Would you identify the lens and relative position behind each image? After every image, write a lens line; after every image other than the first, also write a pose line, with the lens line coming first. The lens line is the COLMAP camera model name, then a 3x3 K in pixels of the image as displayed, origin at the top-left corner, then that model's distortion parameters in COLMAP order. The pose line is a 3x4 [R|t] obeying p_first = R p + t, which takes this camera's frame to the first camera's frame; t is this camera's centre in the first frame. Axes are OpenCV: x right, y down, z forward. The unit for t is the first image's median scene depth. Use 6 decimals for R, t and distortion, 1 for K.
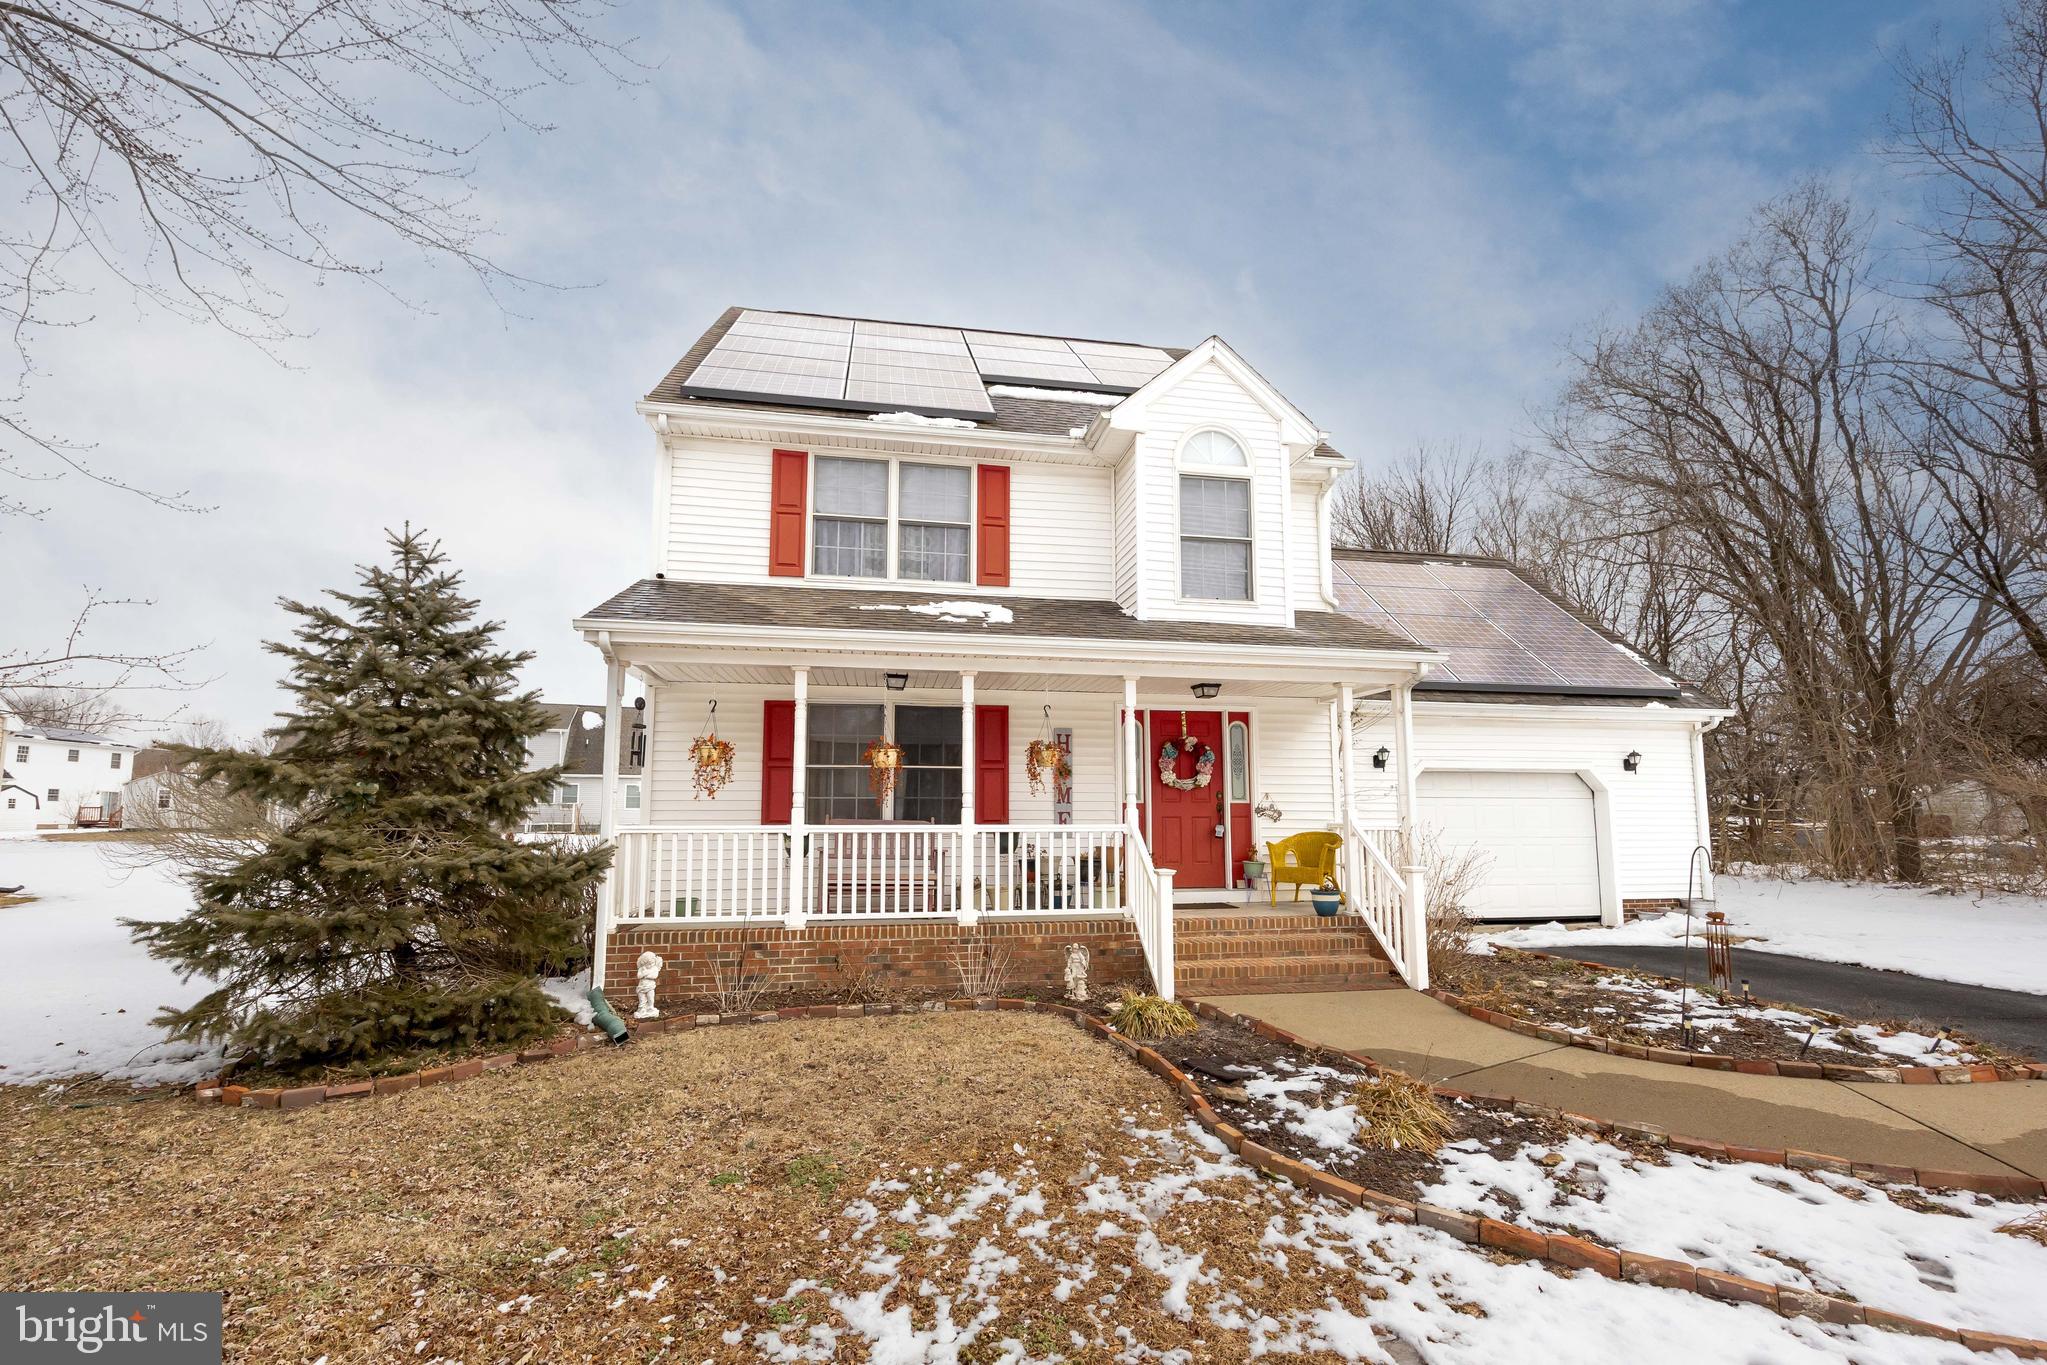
lens RADIAL K [[836.6, 0, 1035.0], [0, 836.6, 734.5], [0, 0, 1]] dist [-0.000355, -0.001045]
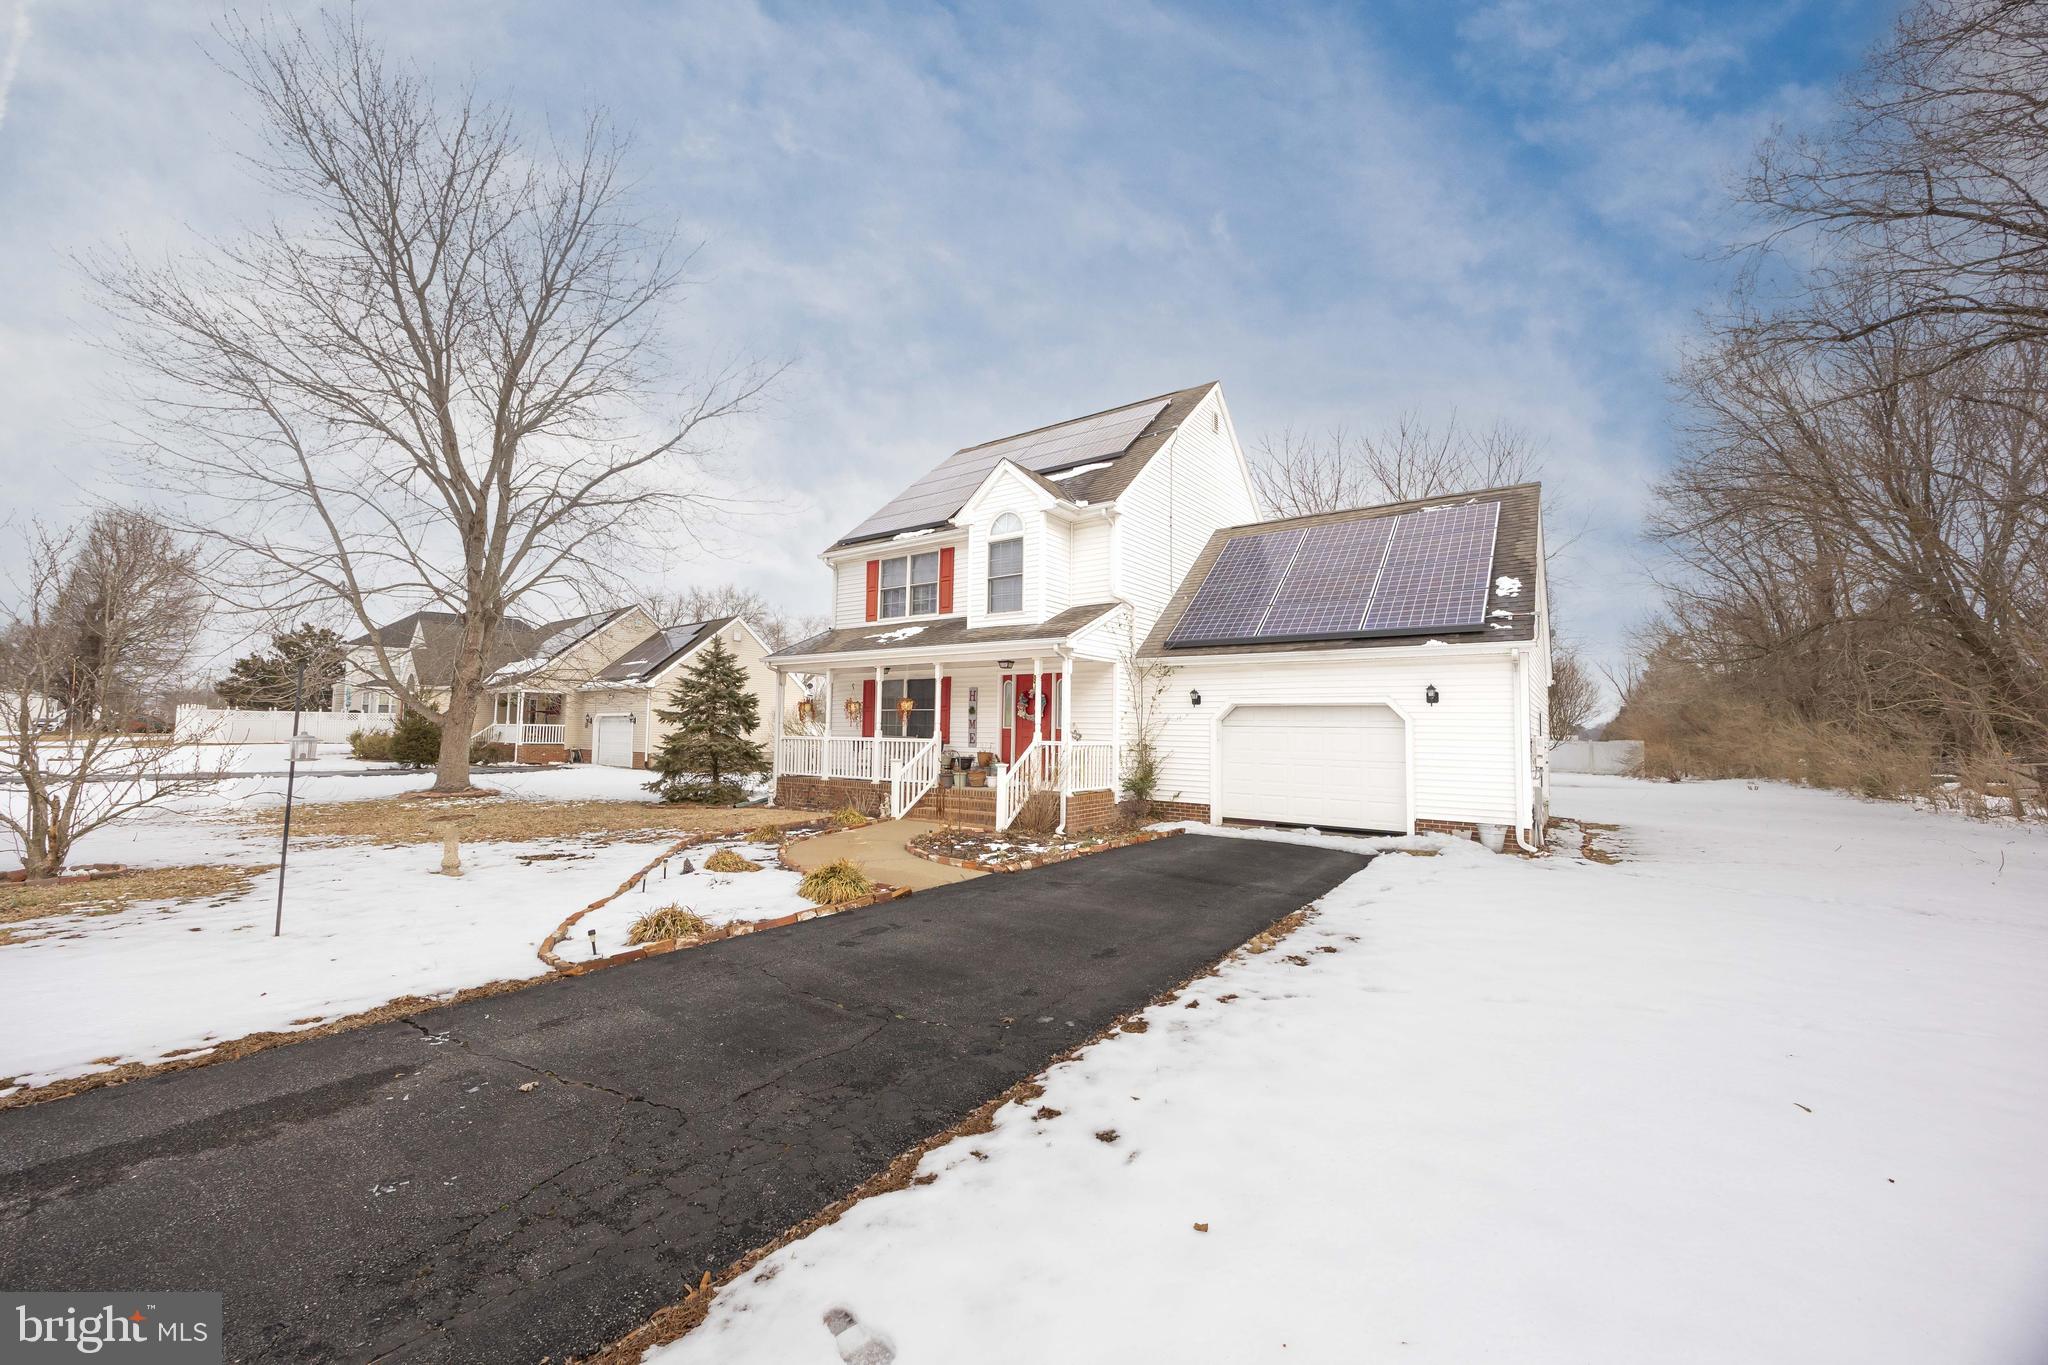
lens RADIAL K [[762.4, 0, 1034.7], [0, 762.4, 685.2], [0, 0, 1]] dist [-0.002335, 0.000381]
pose [[0.705657, -0.034277, -0.707724, 1.366123], [0.050529, 0.998721, 0.002011, -0.009337], [0.706749, -0.037180, 0.706486, -0.081666]]
